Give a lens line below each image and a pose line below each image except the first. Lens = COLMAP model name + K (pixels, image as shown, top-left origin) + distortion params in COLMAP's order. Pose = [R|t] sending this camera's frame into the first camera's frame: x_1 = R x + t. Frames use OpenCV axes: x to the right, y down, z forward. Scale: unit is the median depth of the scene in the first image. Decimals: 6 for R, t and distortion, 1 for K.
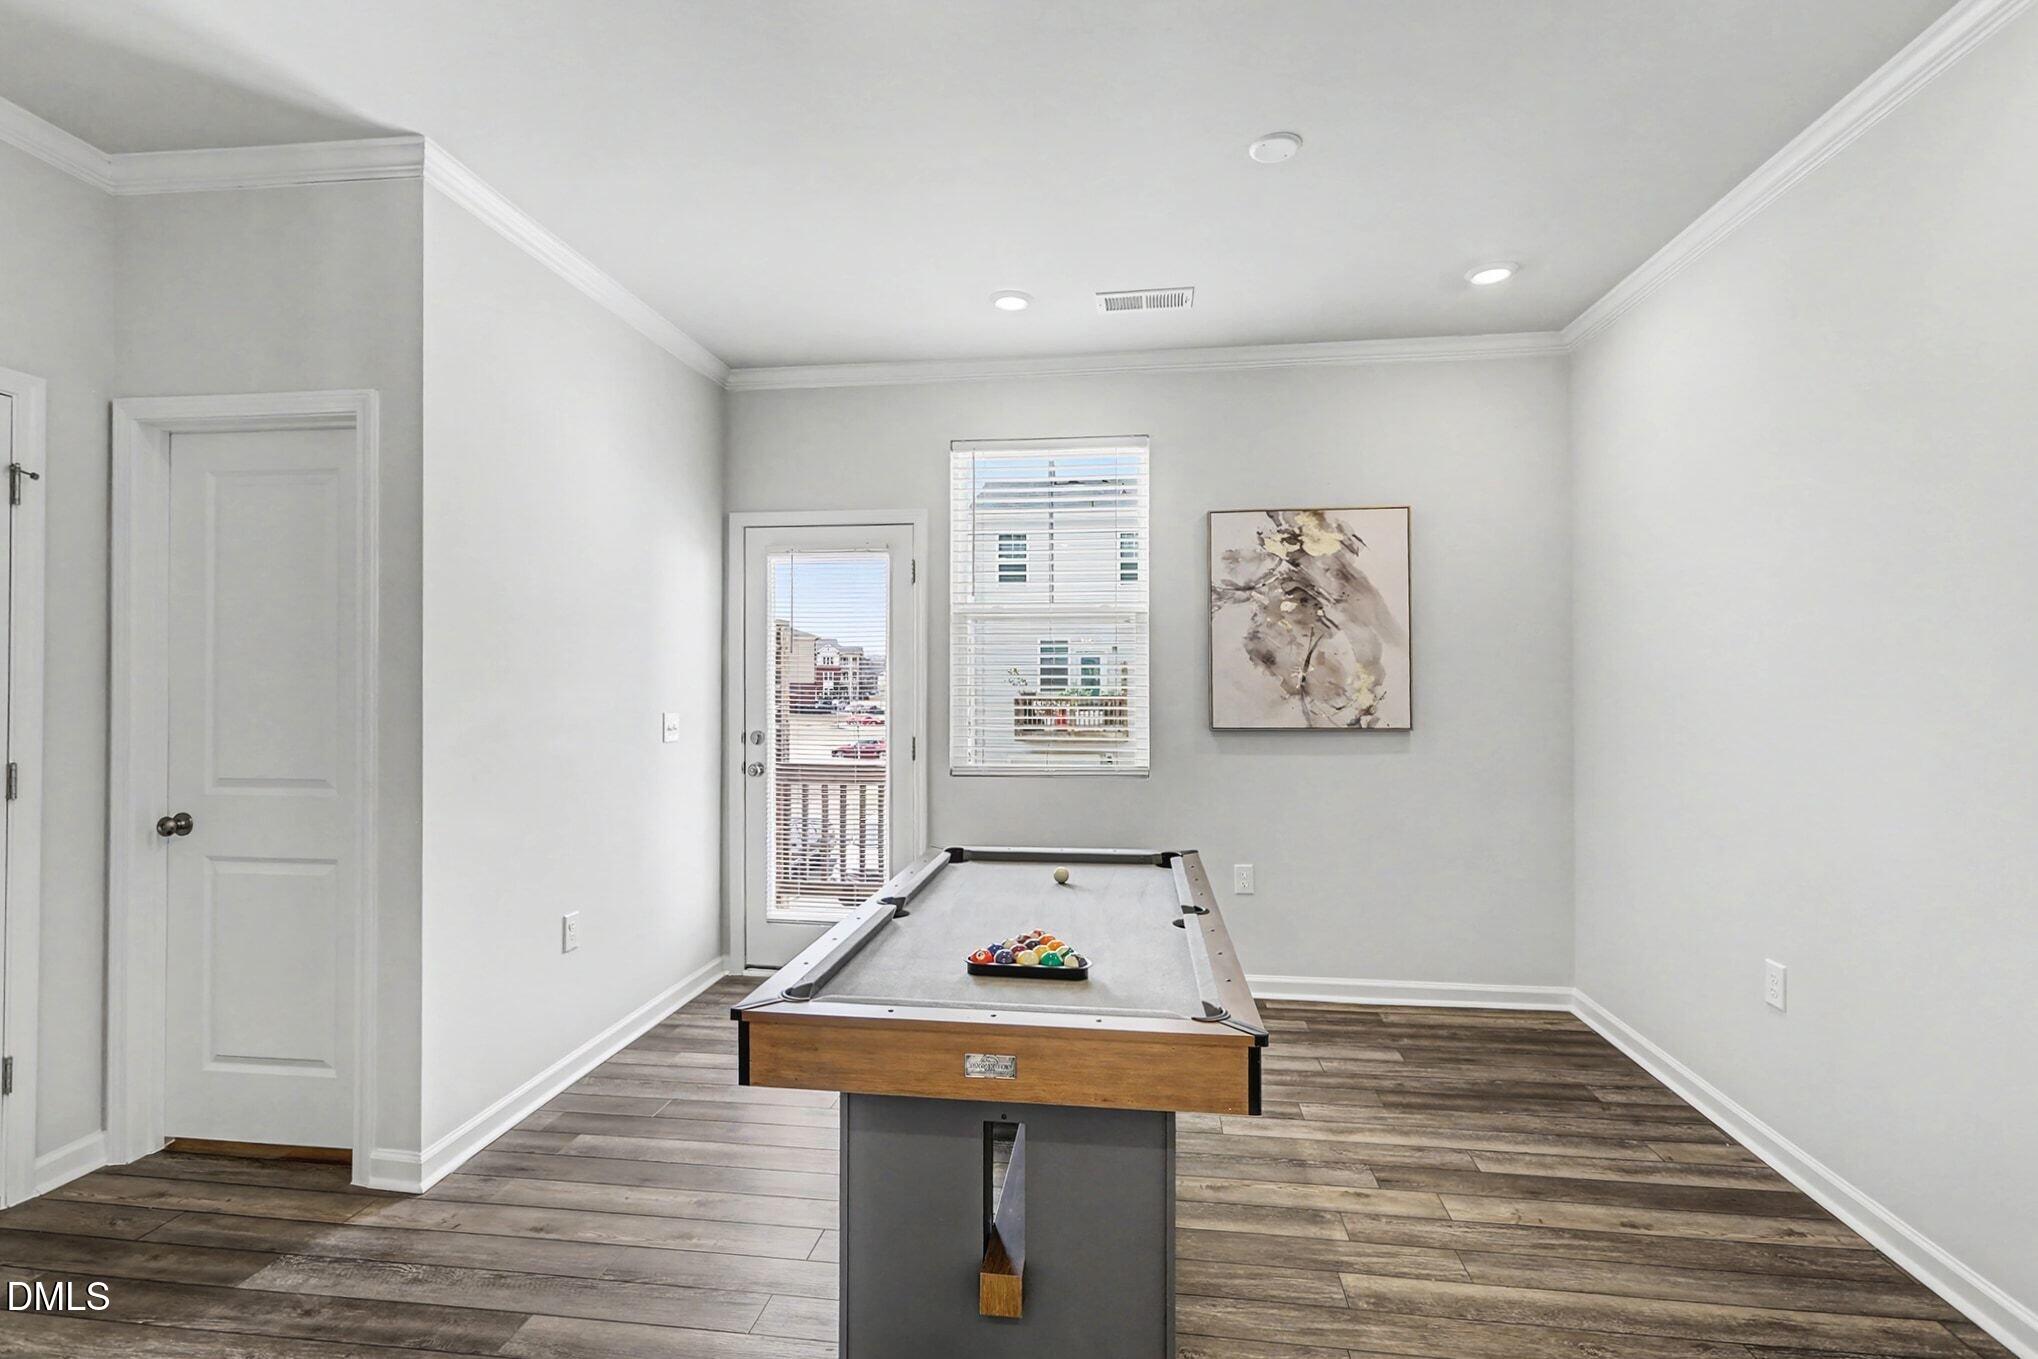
lens RADIAL K [[927.2, 0, 1013.2], [0, 927.2, 679.4], [0, 0, 1]] dist [0.003201, 0.001698]
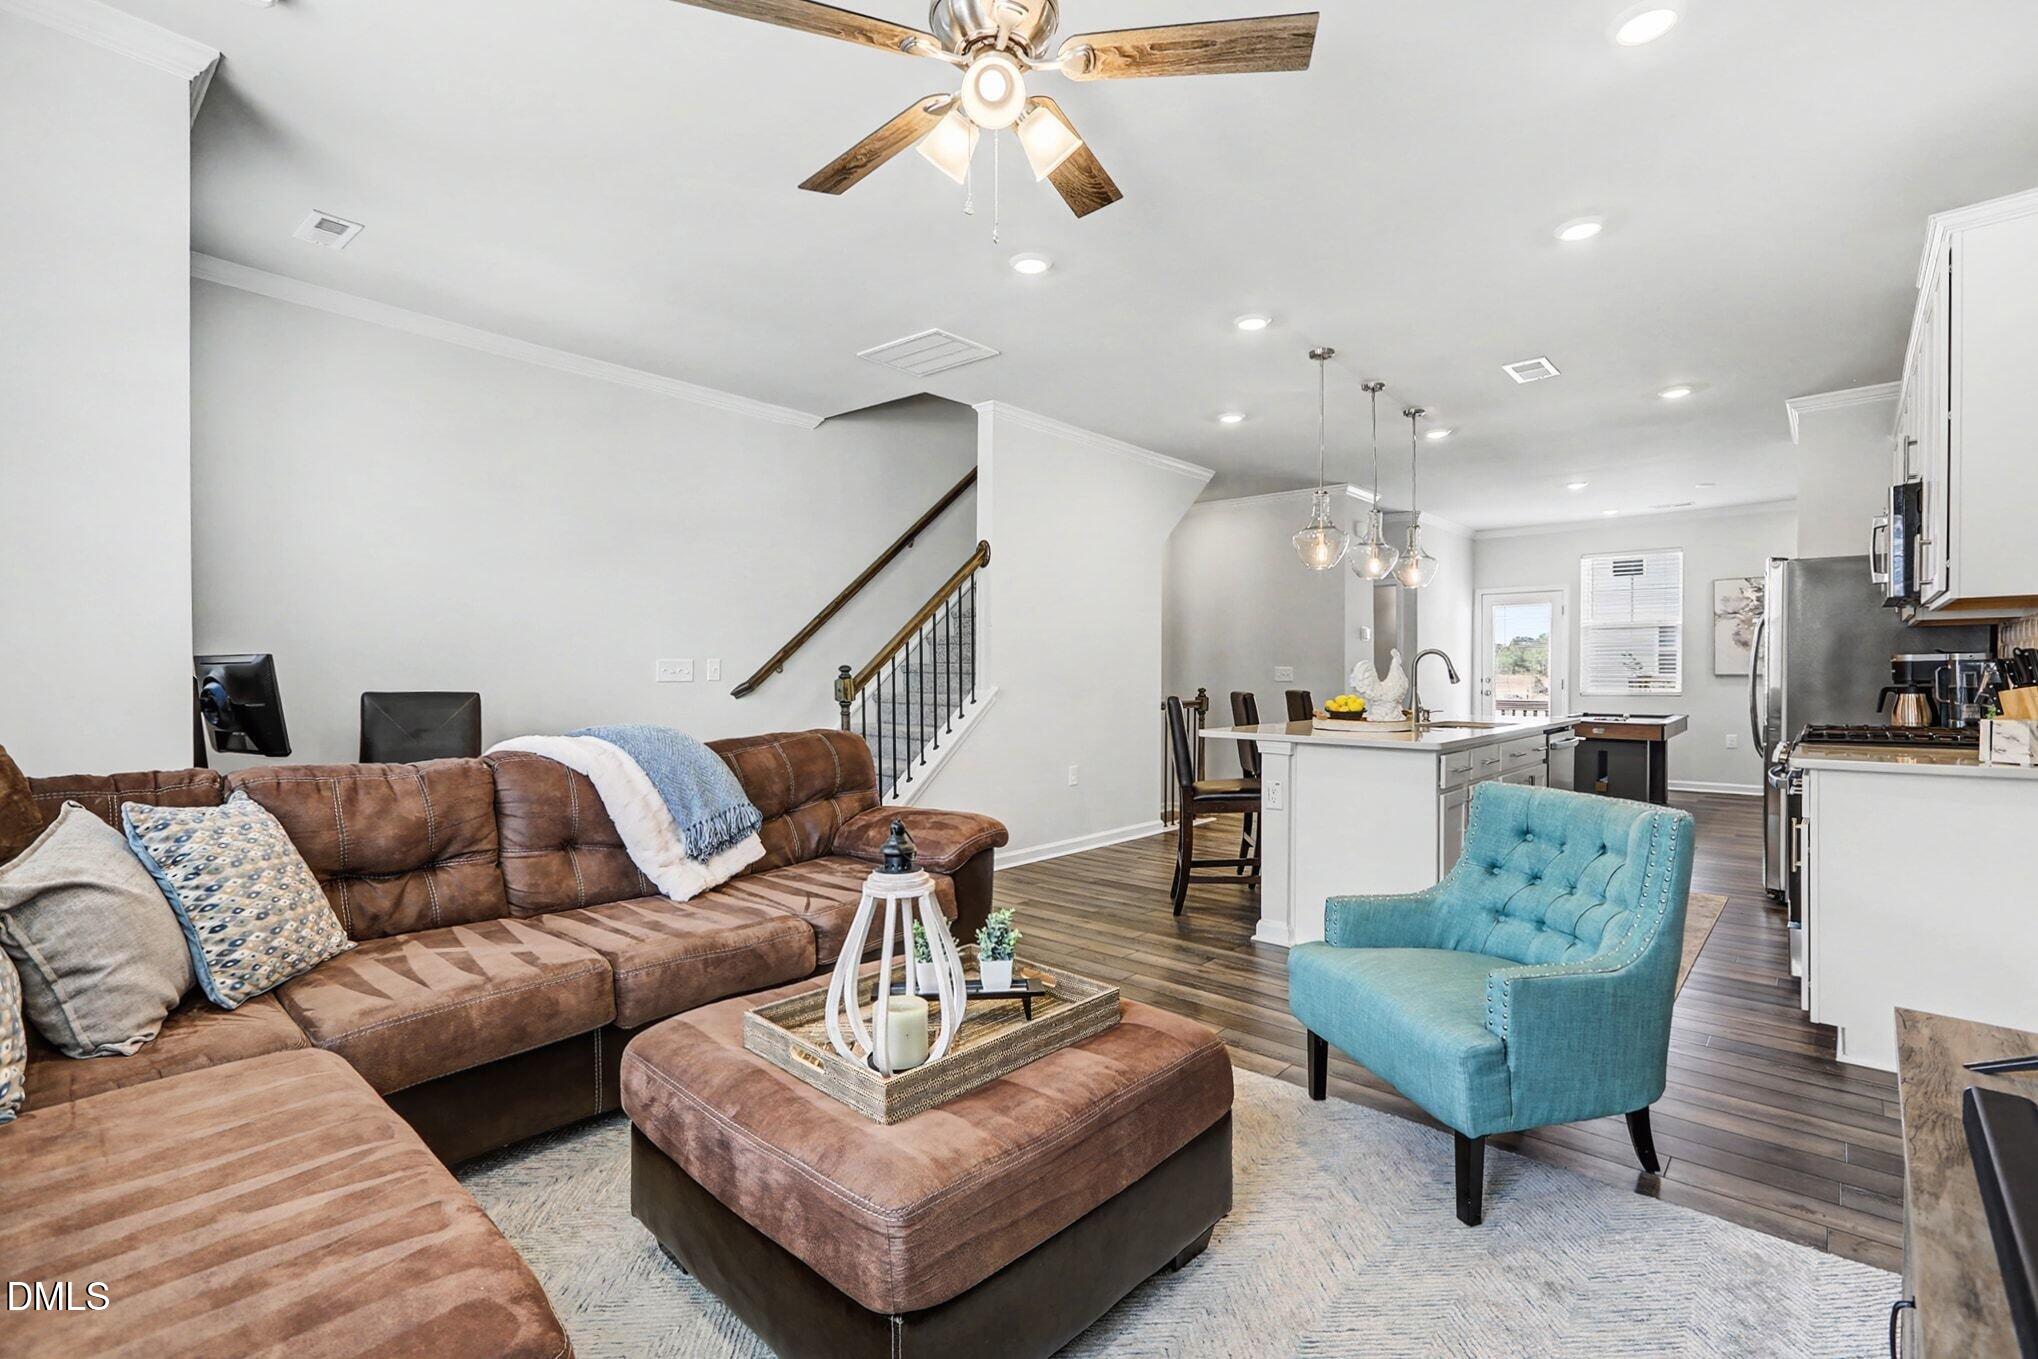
lens RADIAL K [[927.2, 0, 1019.8], [0, 927.2, 681.4], [0, 0, 1]] dist [0.003201, 0.001698]
pose [[0.830519, 0.000325, -0.556991, 0.066755], [0.007701, 0.999898, 0.012067, 0.029225], [0.556938, -0.014311, 0.830431, -1.879165]]
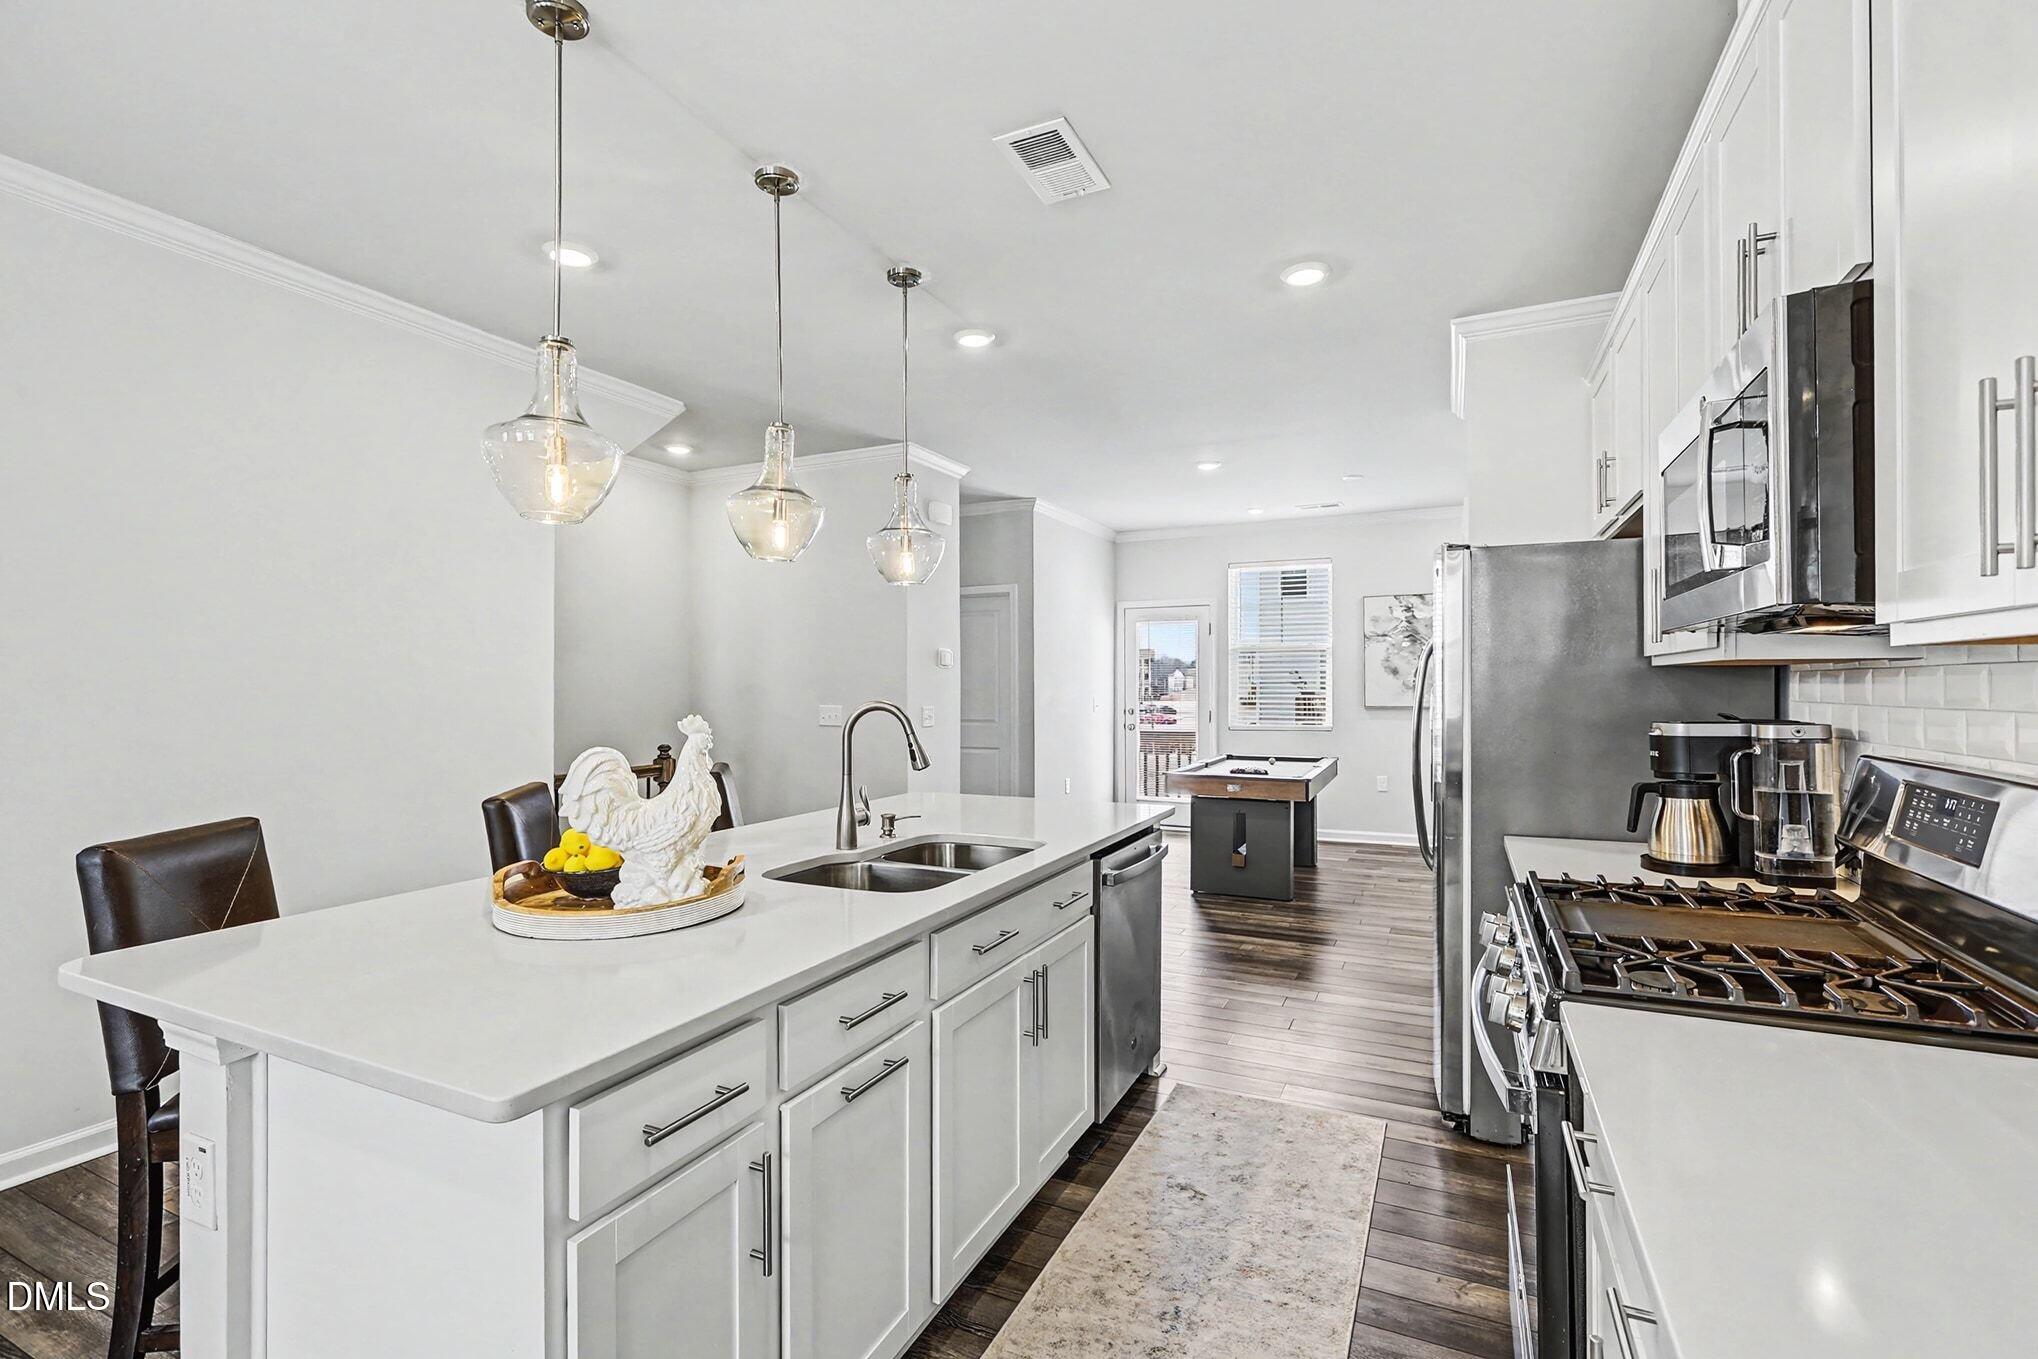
lens RADIAL K [[927.2, 0, 998.6], [0, 927.2, 680.0], [0, 0, 1]] dist [0.003201, 0.001698]
pose [[0.947107, -0.007833, -0.320823, 0.109319], [0.007944, 0.999968, -0.000964, -0.008191], [0.320820, -0.001636, 0.947139, -1.110154]]
